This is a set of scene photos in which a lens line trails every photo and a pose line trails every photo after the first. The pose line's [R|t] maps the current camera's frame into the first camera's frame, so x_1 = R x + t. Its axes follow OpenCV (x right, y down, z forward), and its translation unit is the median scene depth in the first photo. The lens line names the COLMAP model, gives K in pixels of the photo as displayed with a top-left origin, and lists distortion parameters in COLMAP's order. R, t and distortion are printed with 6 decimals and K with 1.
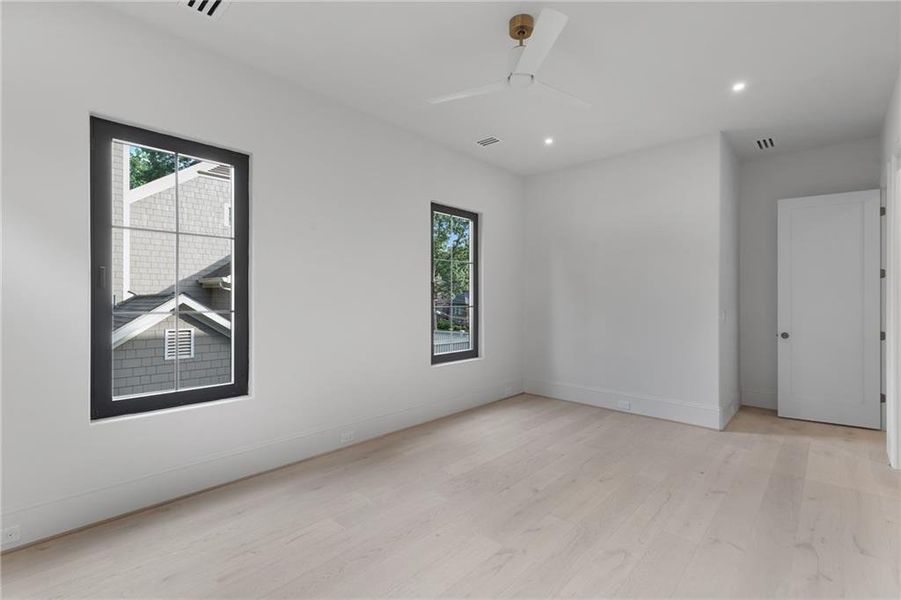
lens RADIAL K [[413.0, 0, 442.1], [0, 413.0, 297.8], [0, 0, 1]] dist [0.011694, -0.000036]
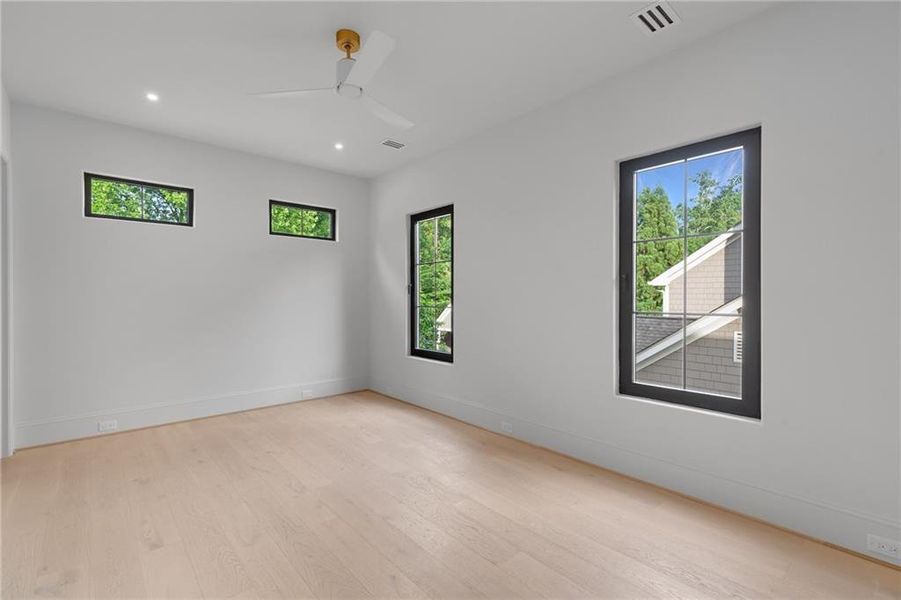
lens RADIAL K [[400.9, 0, 450.5], [0, 400.9, 300.0], [0, 0, 1]] dist [0.004354, 0.000389]
pose [[-0.087484, -0.000380, -0.996166, 0.815365], [-0.001809, 0.999998, -0.000222, 0.005256], [0.996164, 0.001783, -0.087485, 0.929961]]
